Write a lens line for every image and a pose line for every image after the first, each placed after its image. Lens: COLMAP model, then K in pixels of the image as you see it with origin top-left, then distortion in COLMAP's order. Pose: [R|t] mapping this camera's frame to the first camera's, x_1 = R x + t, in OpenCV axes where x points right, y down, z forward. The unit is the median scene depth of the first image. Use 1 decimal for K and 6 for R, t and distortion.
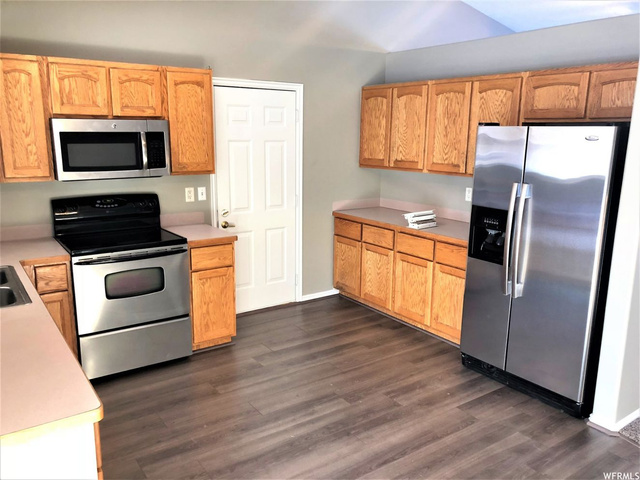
lens RADIAL K [[522.3, 0, 317.8], [0, 522.3, 241.2], [0, 0, 1]] dist [0.010379, -0.001067]
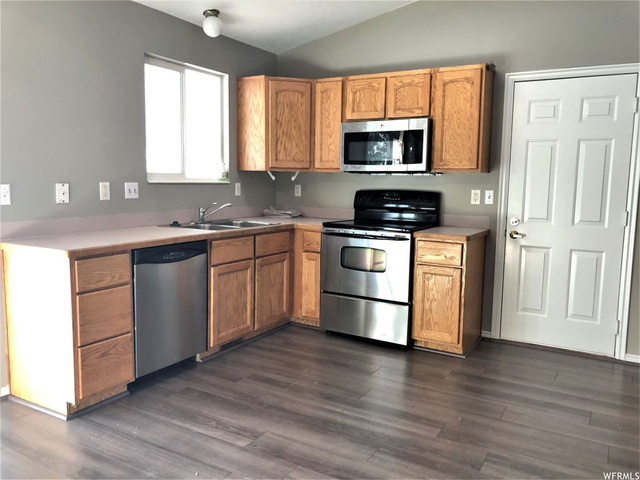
lens RADIAL K [[522.3, 0, 317.5], [0, 522.3, 238.7], [0, 0, 1]] dist [0.010379, -0.001067]
pose [[0.417963, 0.101070, -0.902824, 0.646870], [-0.201764, 0.979300, 0.016224, 0.037276], [0.885775, 0.175376, 0.429704, 0.426708]]
